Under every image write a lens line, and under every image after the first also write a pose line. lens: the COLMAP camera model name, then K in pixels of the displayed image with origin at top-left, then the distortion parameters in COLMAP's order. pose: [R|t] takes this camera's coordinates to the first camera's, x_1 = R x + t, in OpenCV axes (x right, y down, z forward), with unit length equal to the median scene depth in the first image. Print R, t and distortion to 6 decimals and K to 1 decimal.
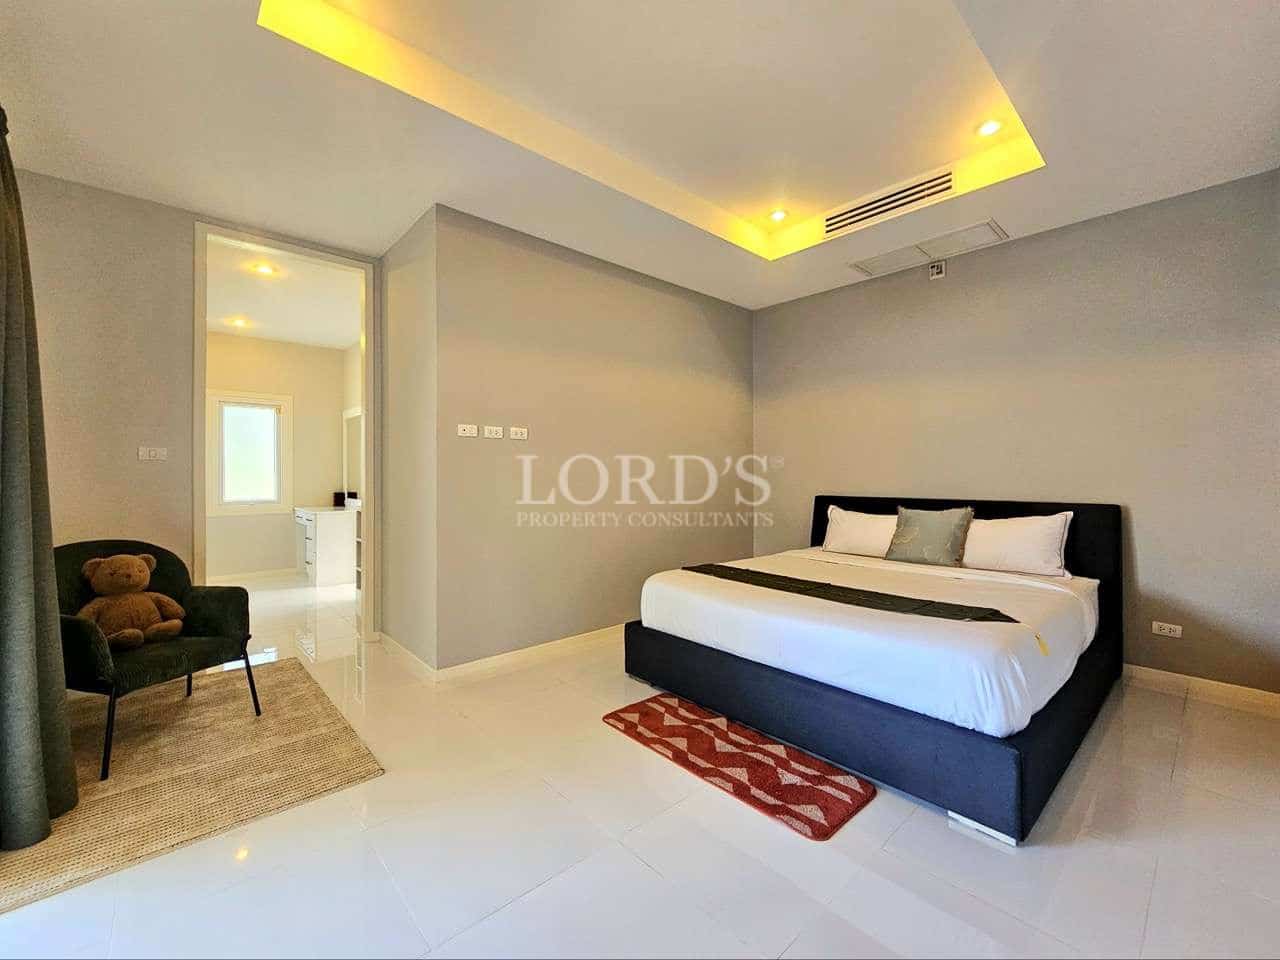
lens RADIAL K [[546.5, 0, 640.0], [0, 546.5, 480.0], [0, 0, 1]] dist [0.000551, -0.000065]
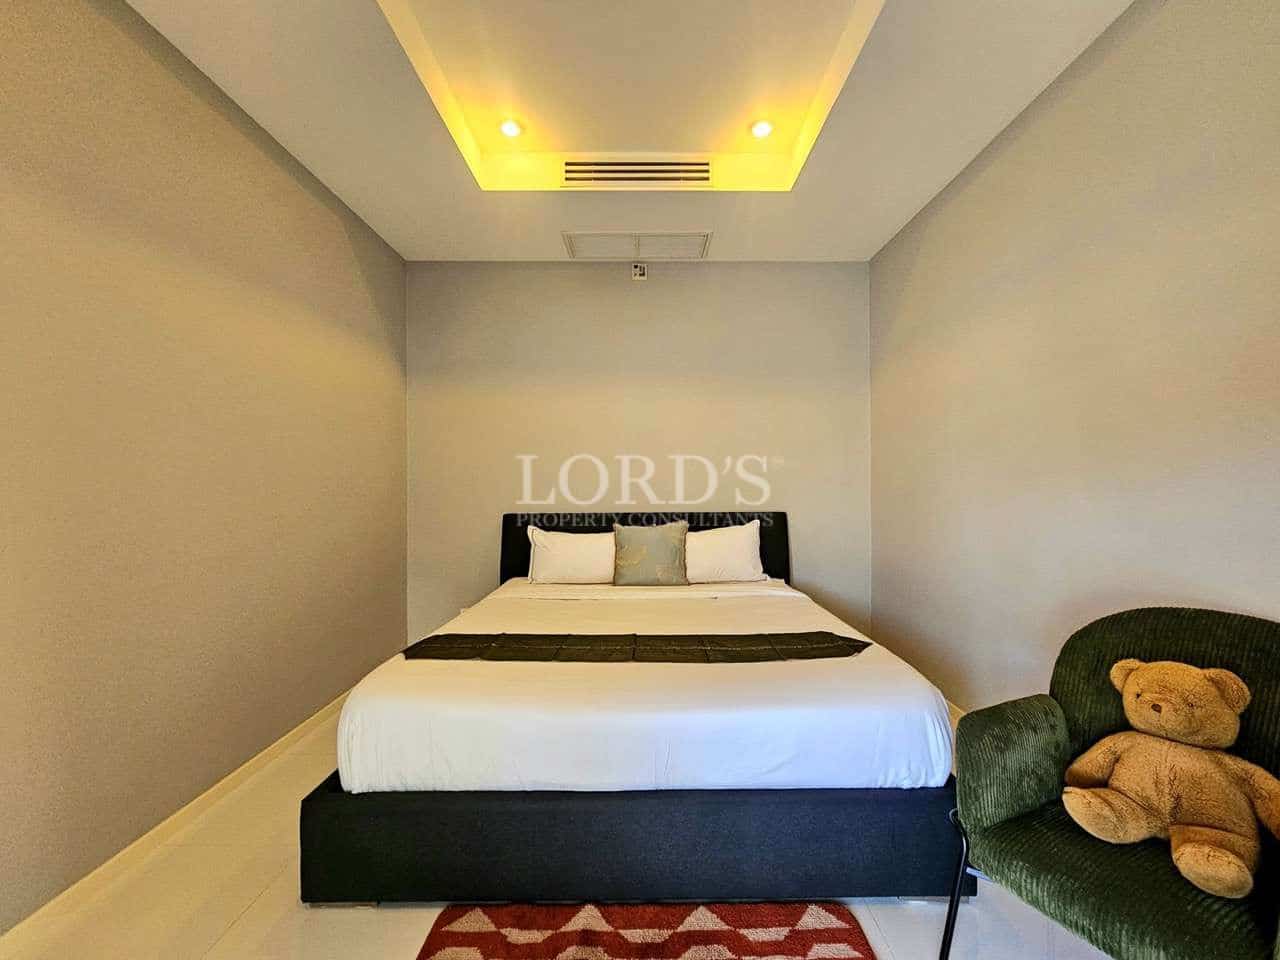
lens RADIAL K [[546.5, 0, 640.0], [0, 546.5, 480.0], [0, 0, 1]] dist [0.000551, -0.000065]
pose [[0.652857, 0.009507, 0.757421, -0.182353], [0.017045, 0.999484, -0.027238, 0.003770], [-0.757289, 0.030692, 0.652358, 0.420220]]
